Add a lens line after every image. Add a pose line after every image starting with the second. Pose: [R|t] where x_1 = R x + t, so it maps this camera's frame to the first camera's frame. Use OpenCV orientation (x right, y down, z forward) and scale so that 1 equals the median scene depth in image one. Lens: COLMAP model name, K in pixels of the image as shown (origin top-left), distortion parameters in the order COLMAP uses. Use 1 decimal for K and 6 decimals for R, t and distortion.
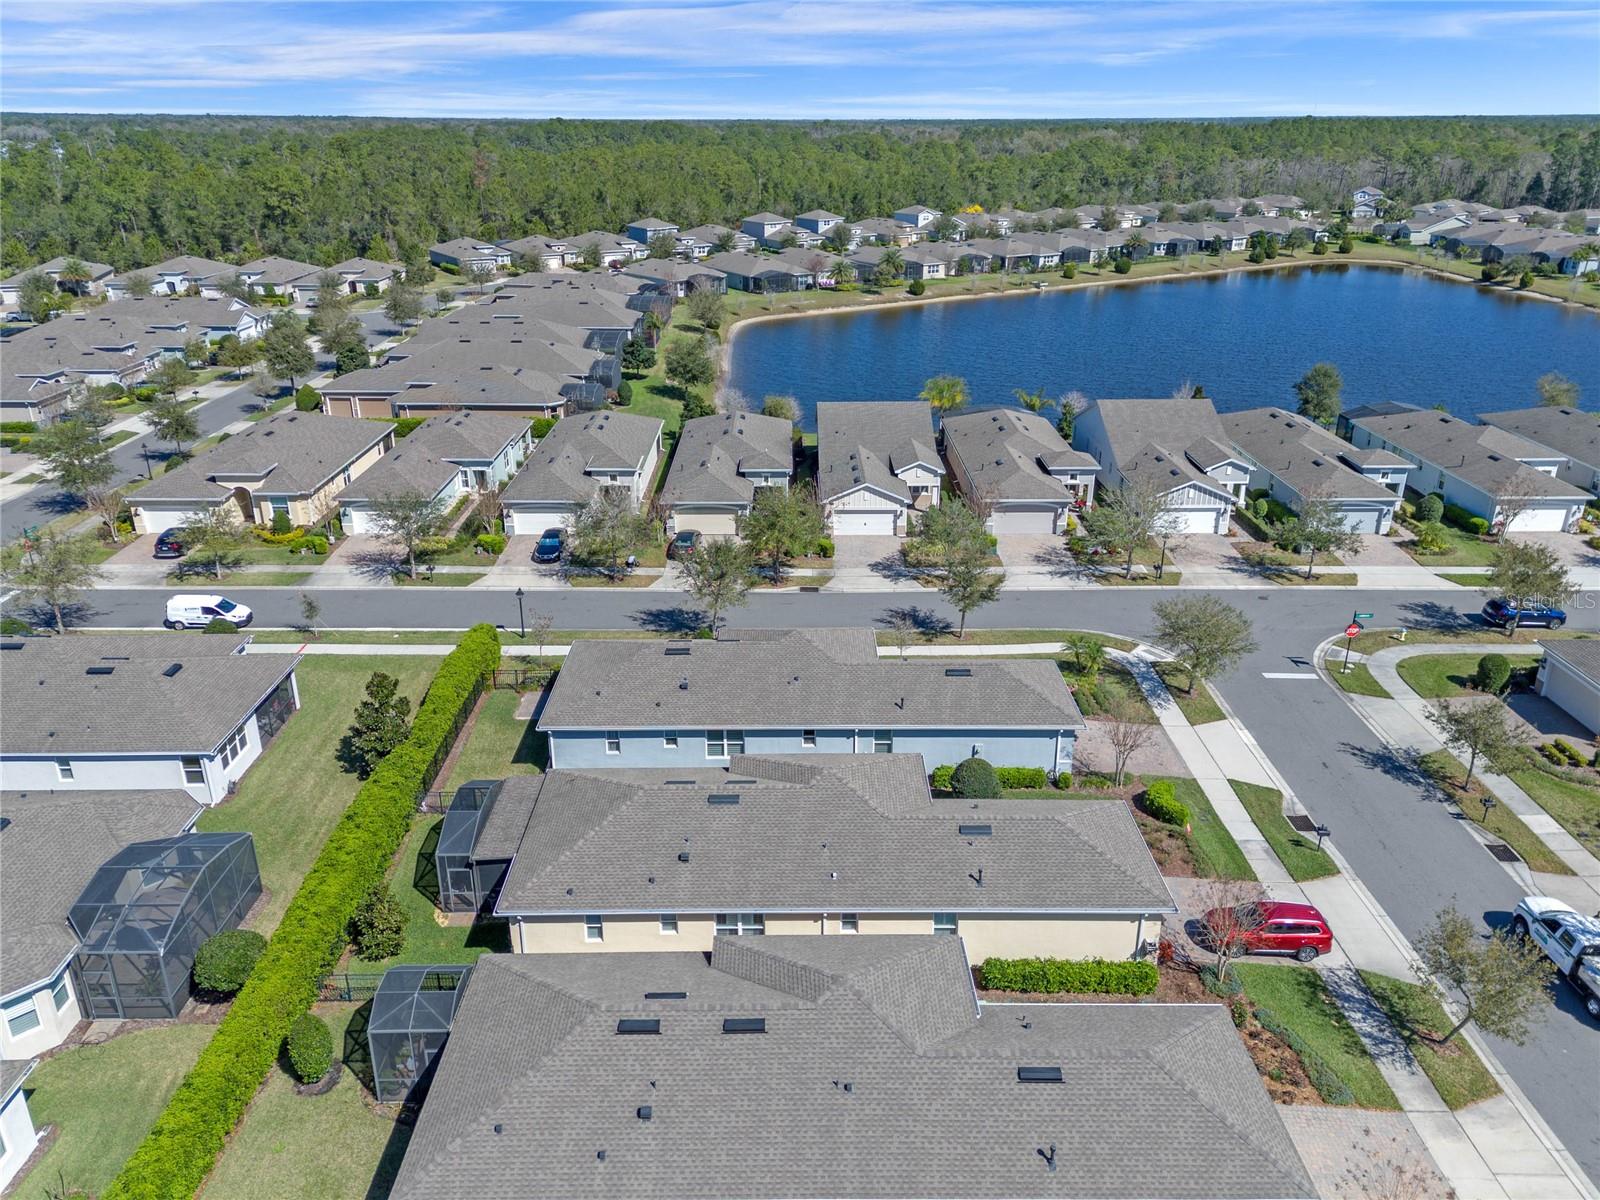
lens RADIAL K [[1166.6, 0, 800.0], [0, 1166.6, 600.0], [0, 0, 1]] dist [0.071632, -0.082417]
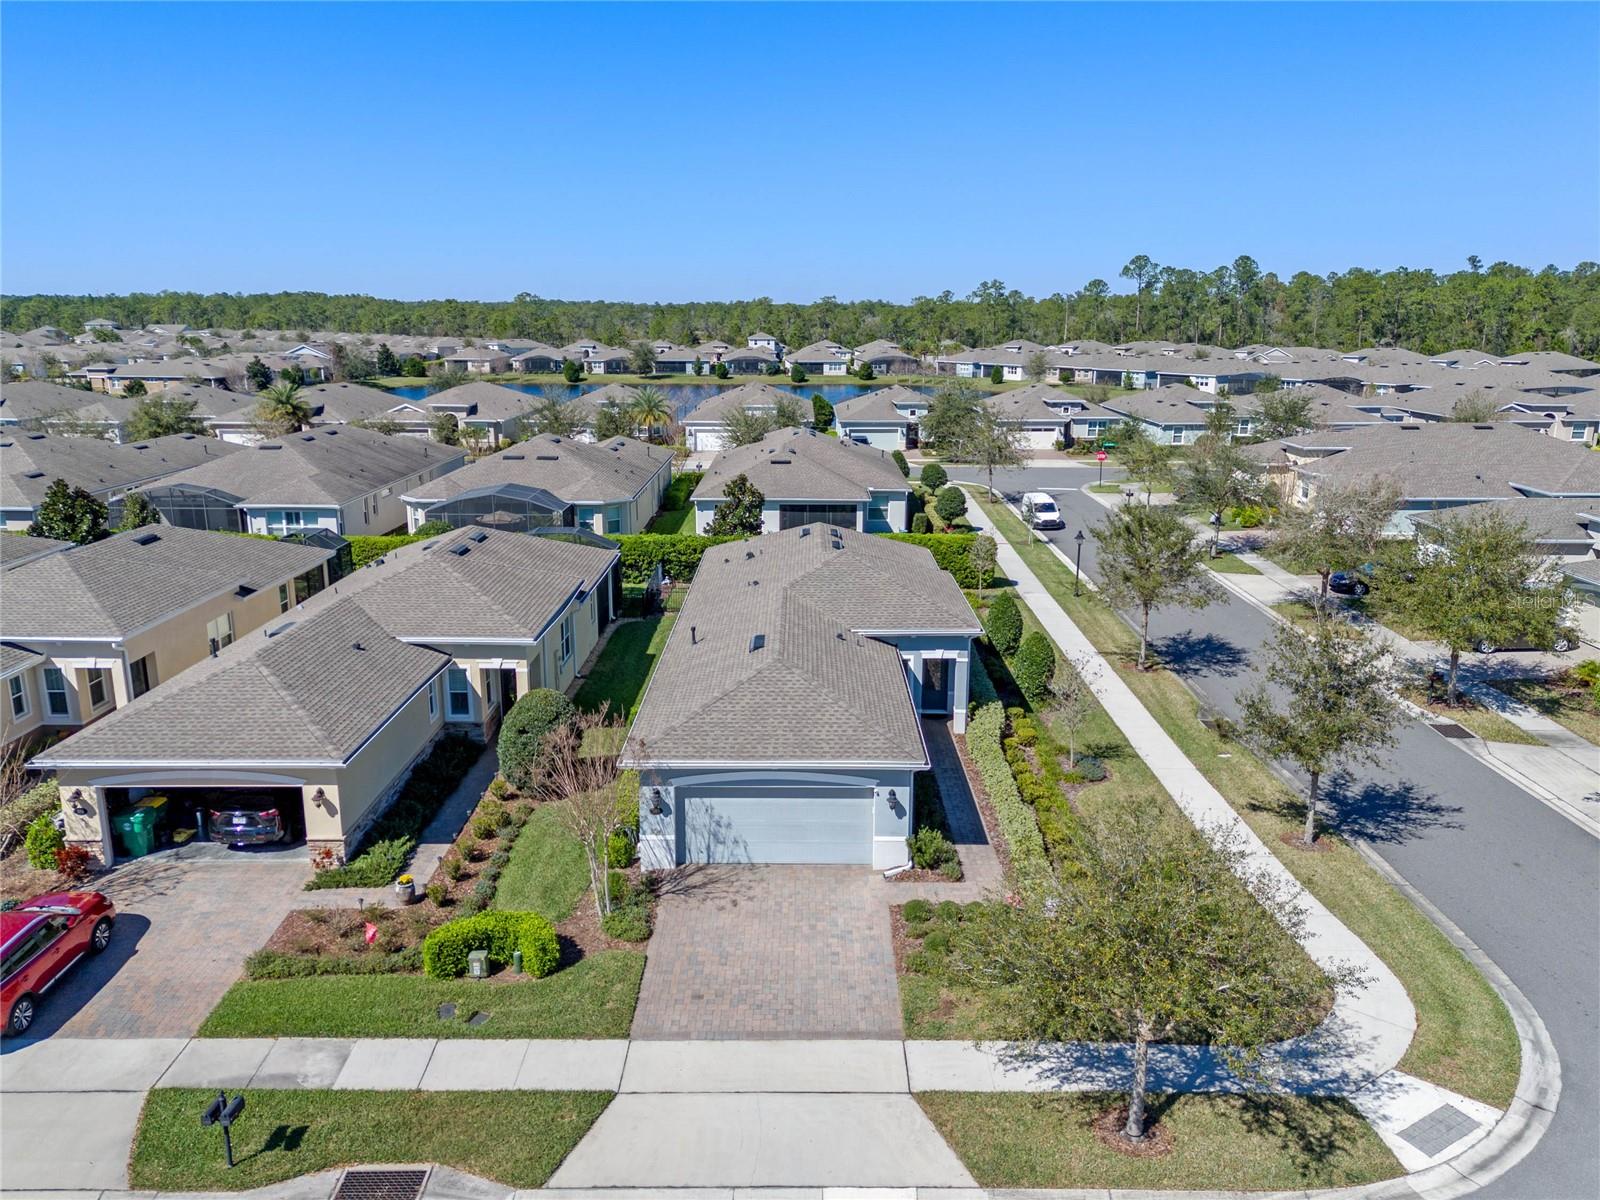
lens RADIAL K [[1158.1, 0, 800.0], [0, 1158.1, 600.0], [0, 0, 1]] dist [0.078434, -0.065609]
pose [[-0.013570, 0.241322, -0.970350, 0.491748], [-0.382393, 0.895419, 0.228035, -0.067644], [0.923900, 0.374149, 0.080129, 0.693844]]
